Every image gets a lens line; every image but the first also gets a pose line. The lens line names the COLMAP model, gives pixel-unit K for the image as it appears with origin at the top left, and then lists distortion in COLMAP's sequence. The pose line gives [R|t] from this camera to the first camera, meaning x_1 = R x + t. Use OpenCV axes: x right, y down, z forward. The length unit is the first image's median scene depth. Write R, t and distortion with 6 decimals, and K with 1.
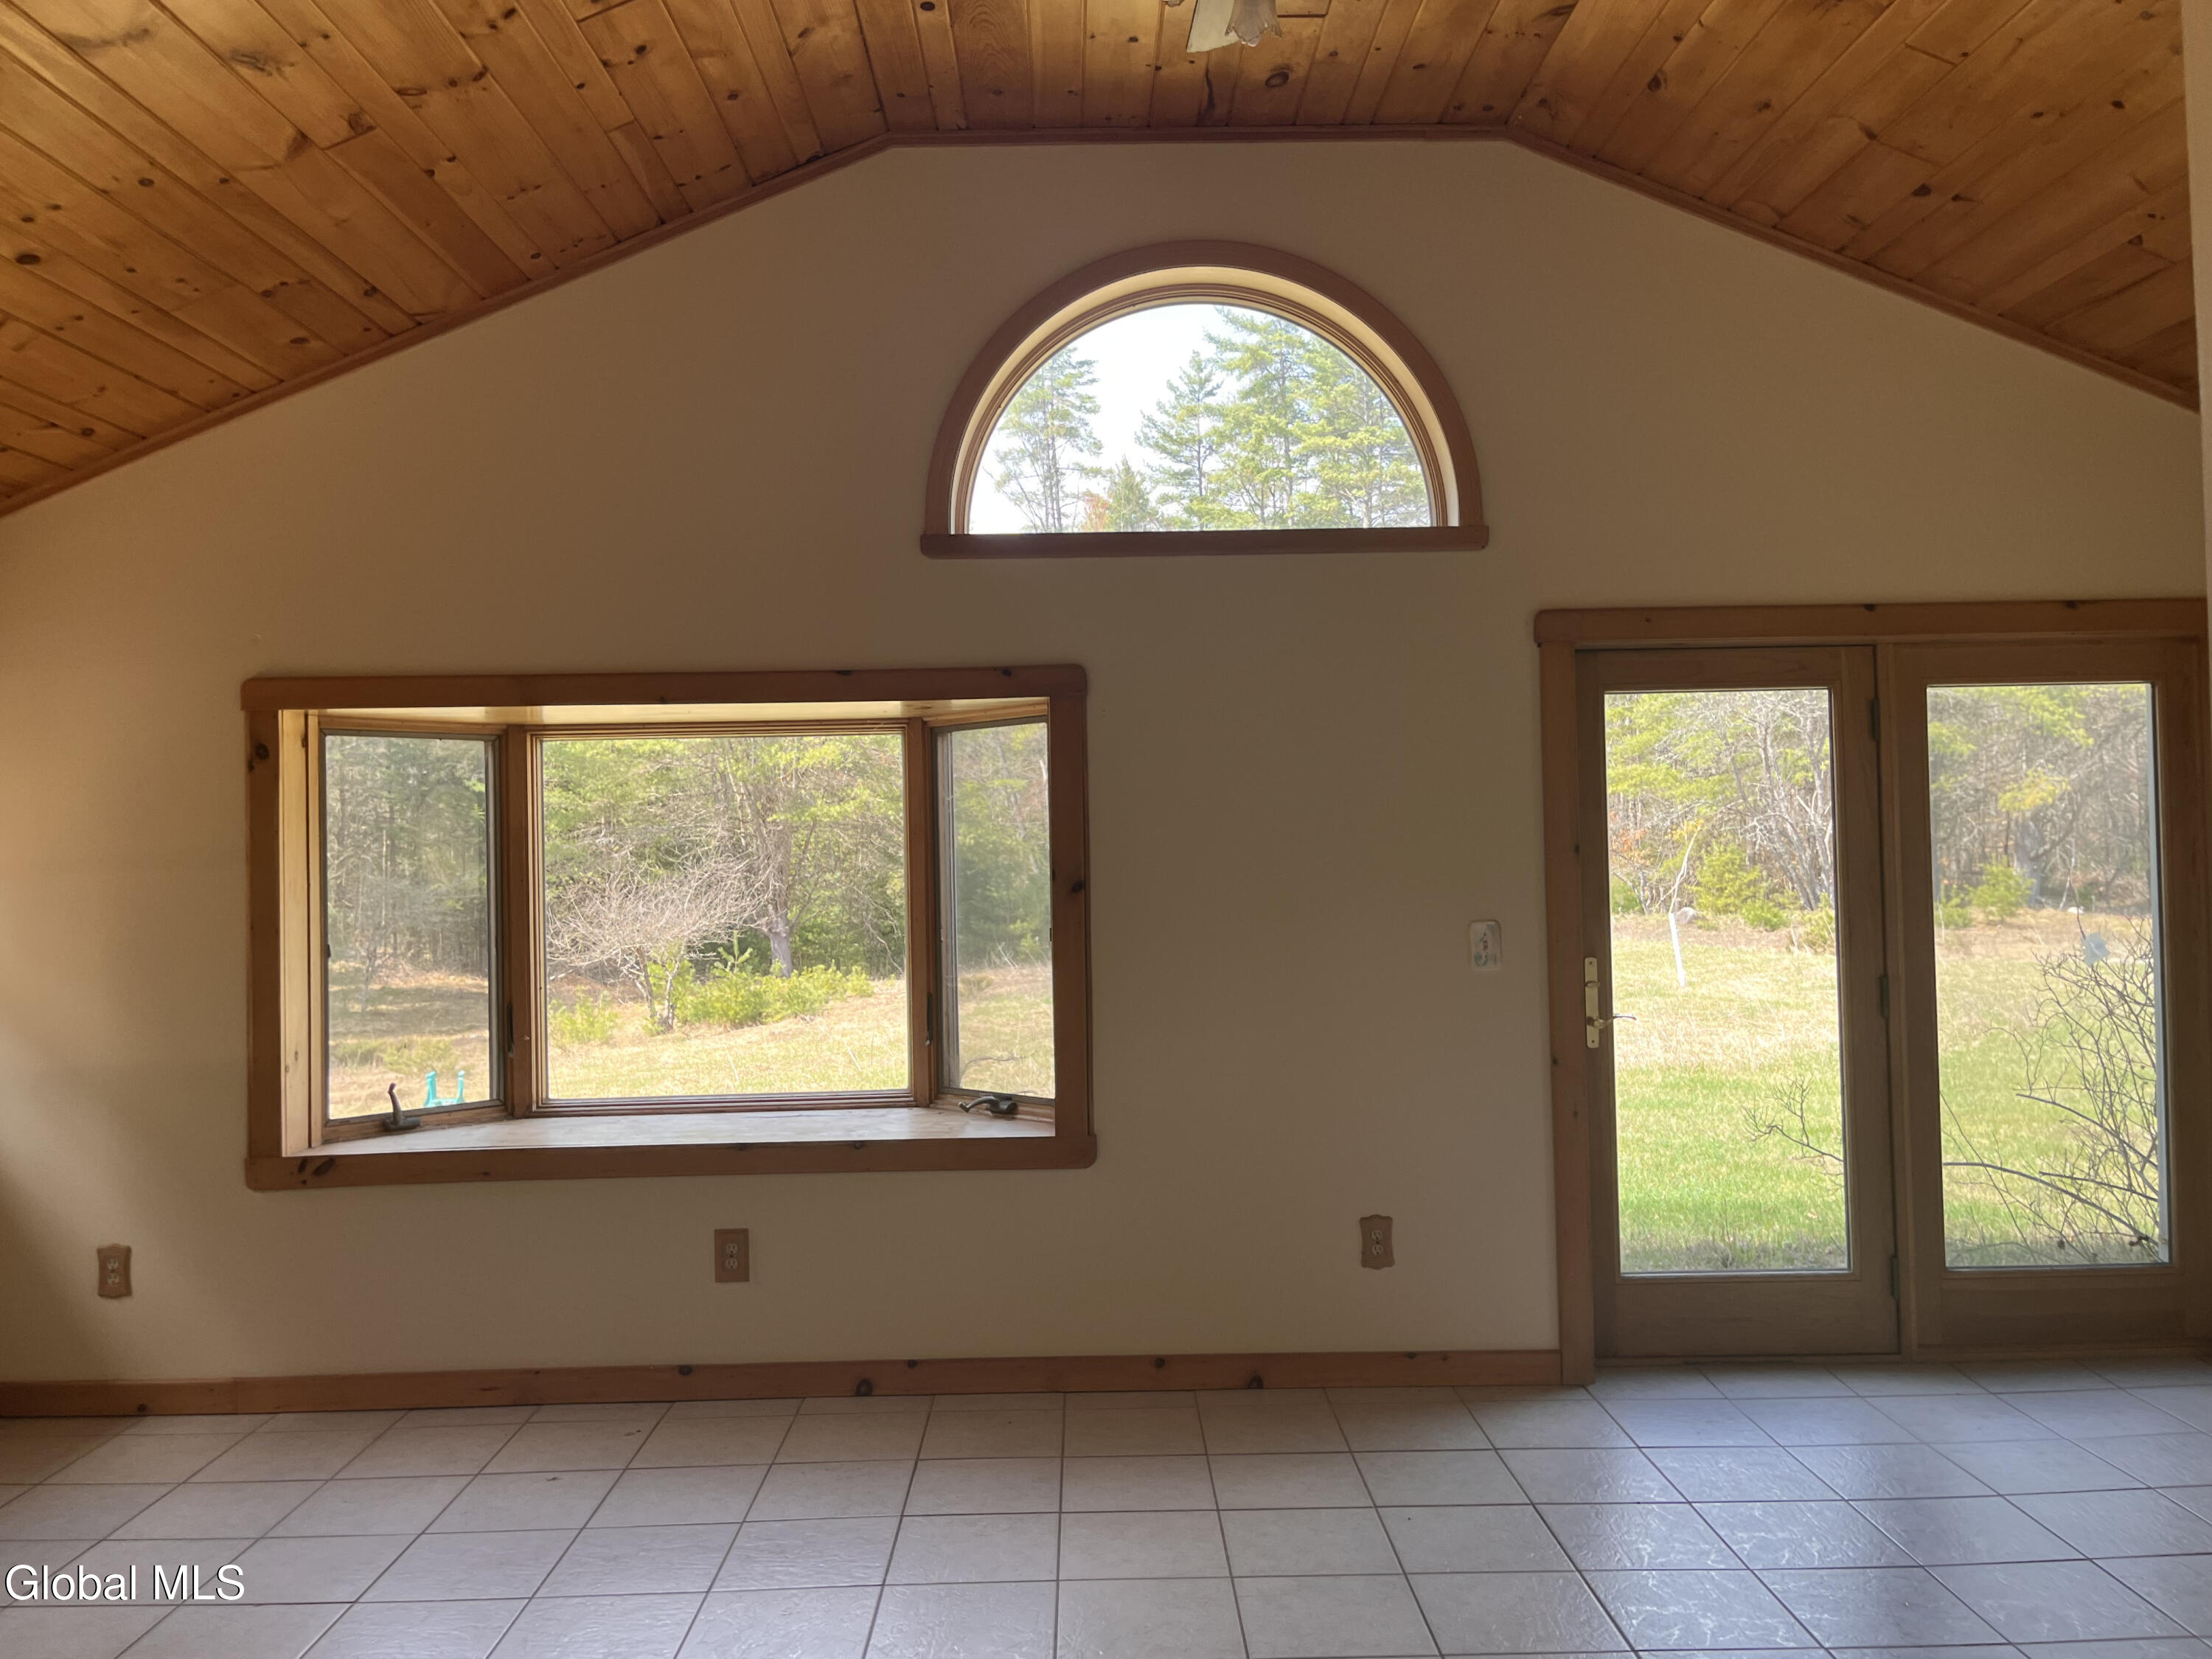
lens RADIAL K [[1716.2, 0, 1120.8], [0, 1716.2, 813.0], [0, 0, 1]] dist [0.062745, -0.089902]
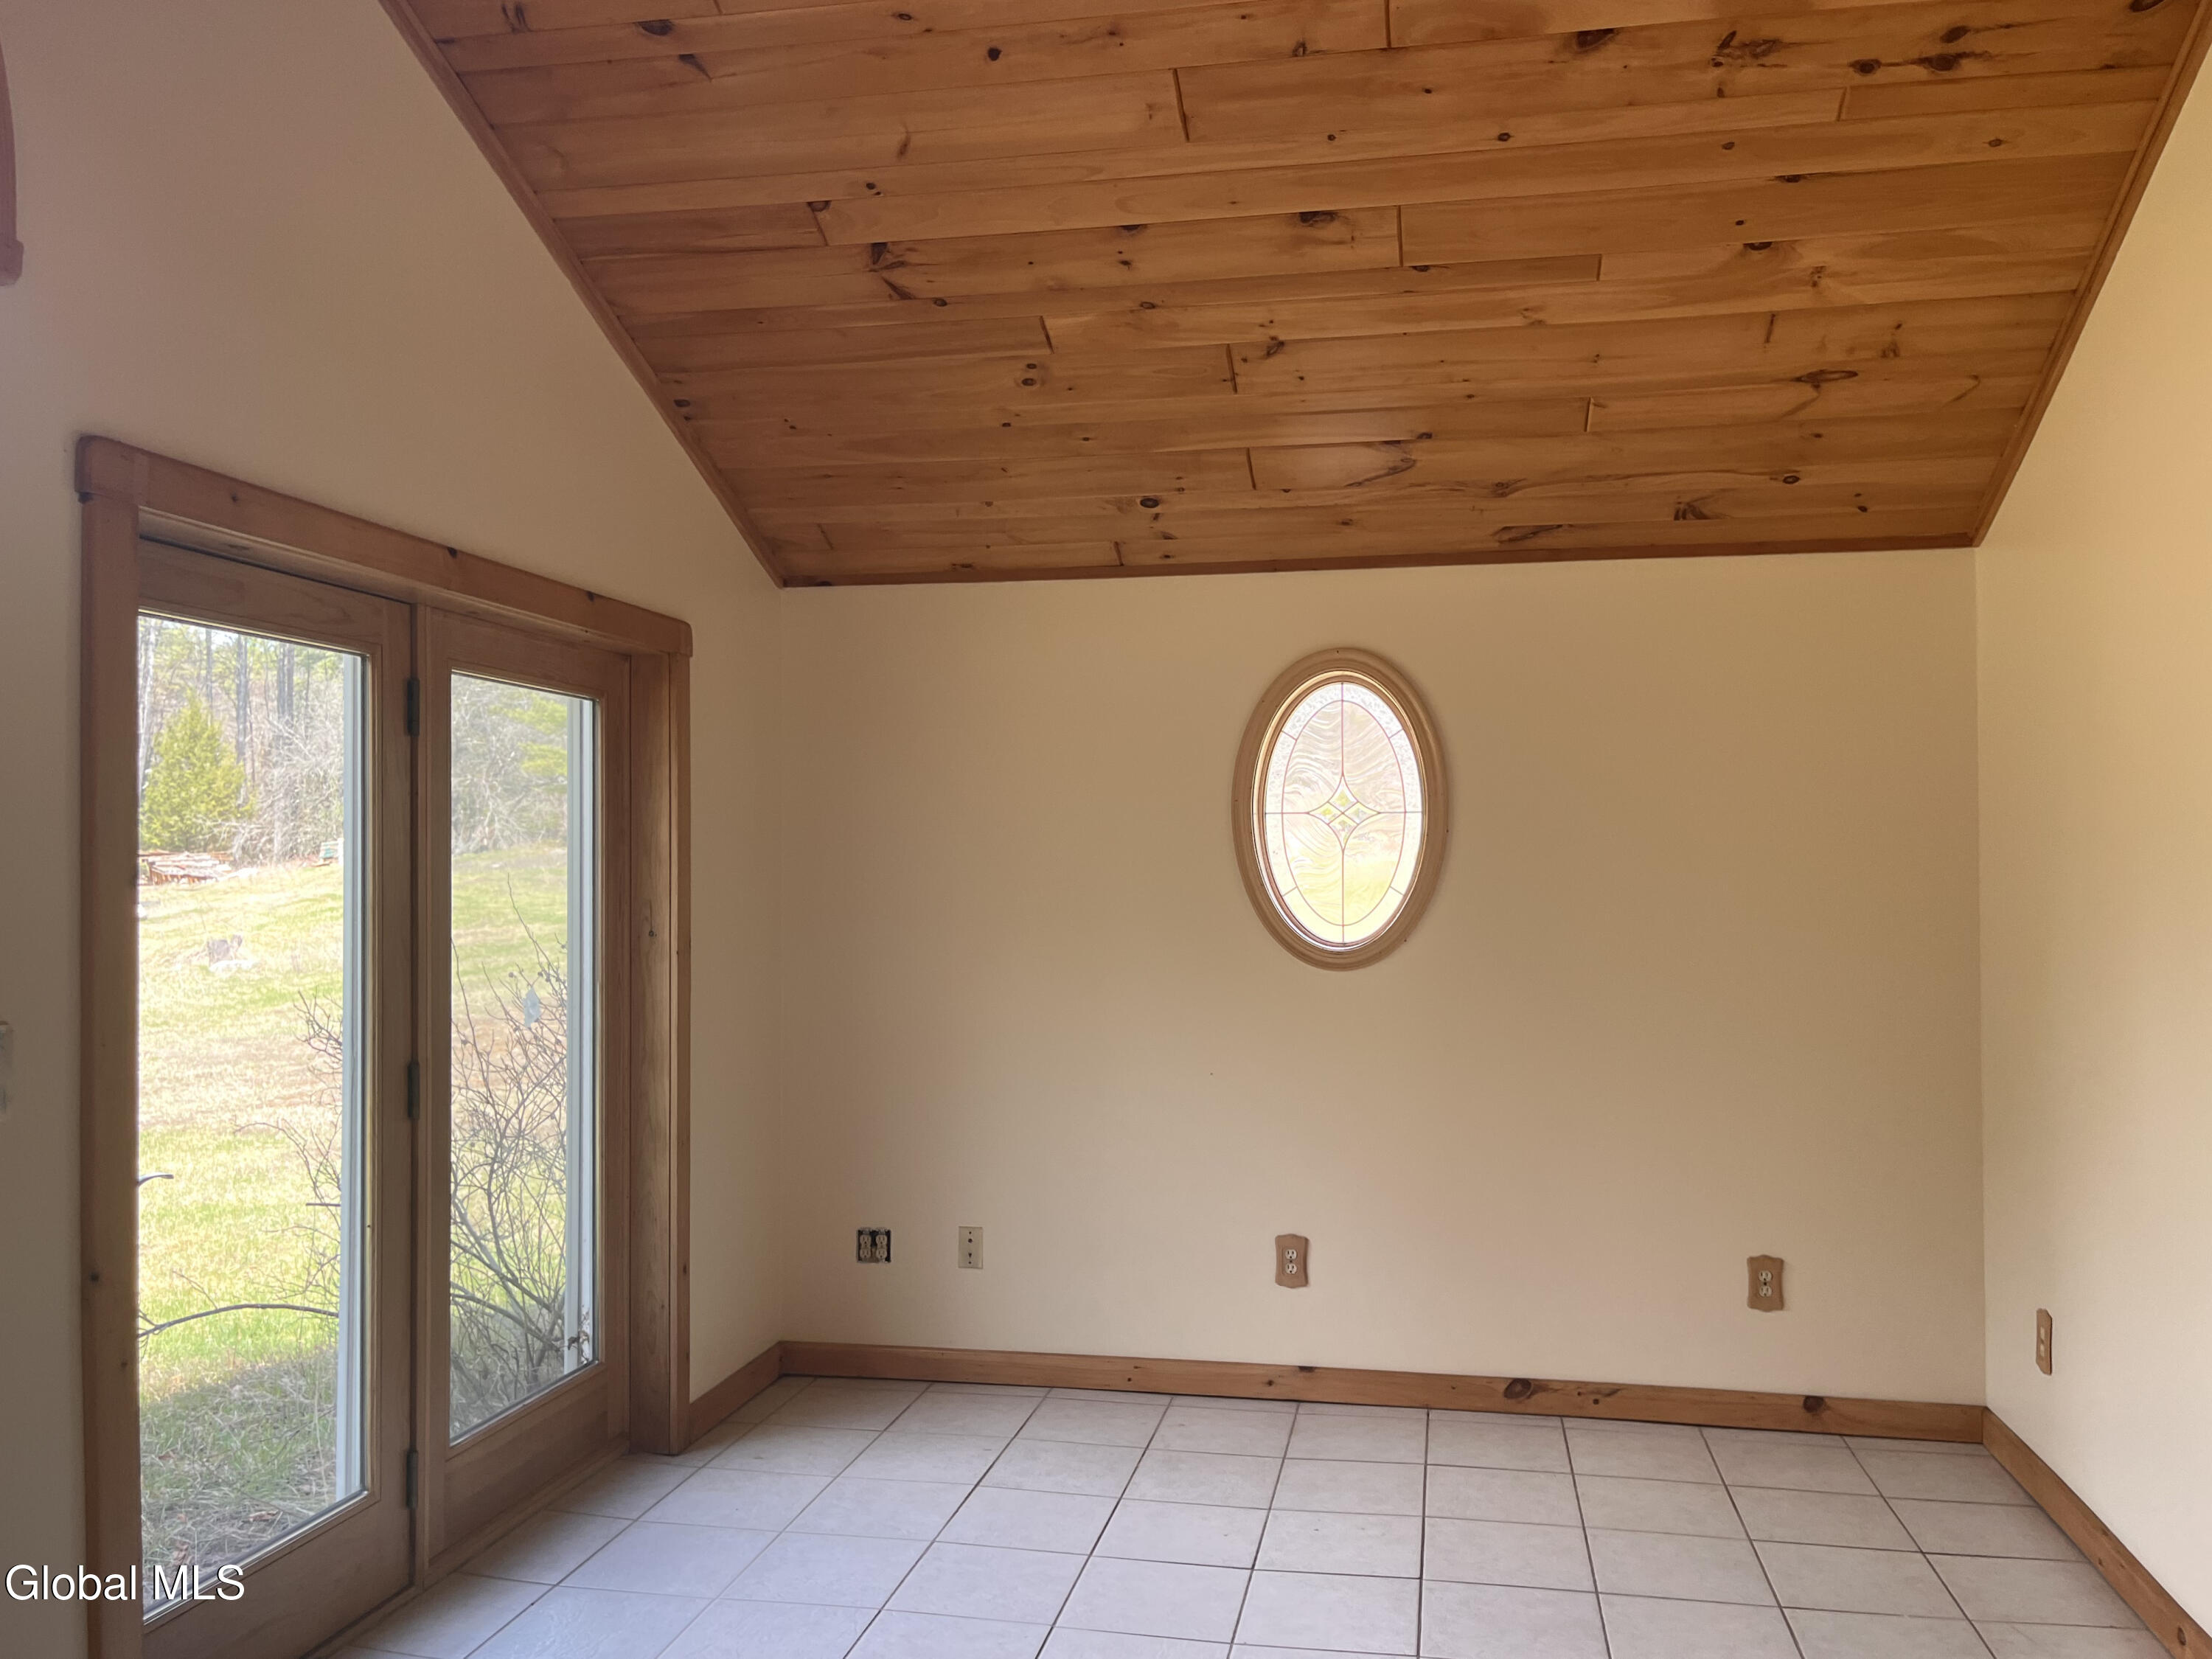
lens RADIAL K [[1716.2, 0, 1116.3], [0, 1716.2, 845.4], [0, 0, 1]] dist [0.062745, -0.089902]
pose [[0.209160, 0.031434, 0.977376, -0.198966], [-0.020153, 0.999409, -0.027830, 0.016908], [-0.977674, -0.013876, 0.209670, 0.543785]]
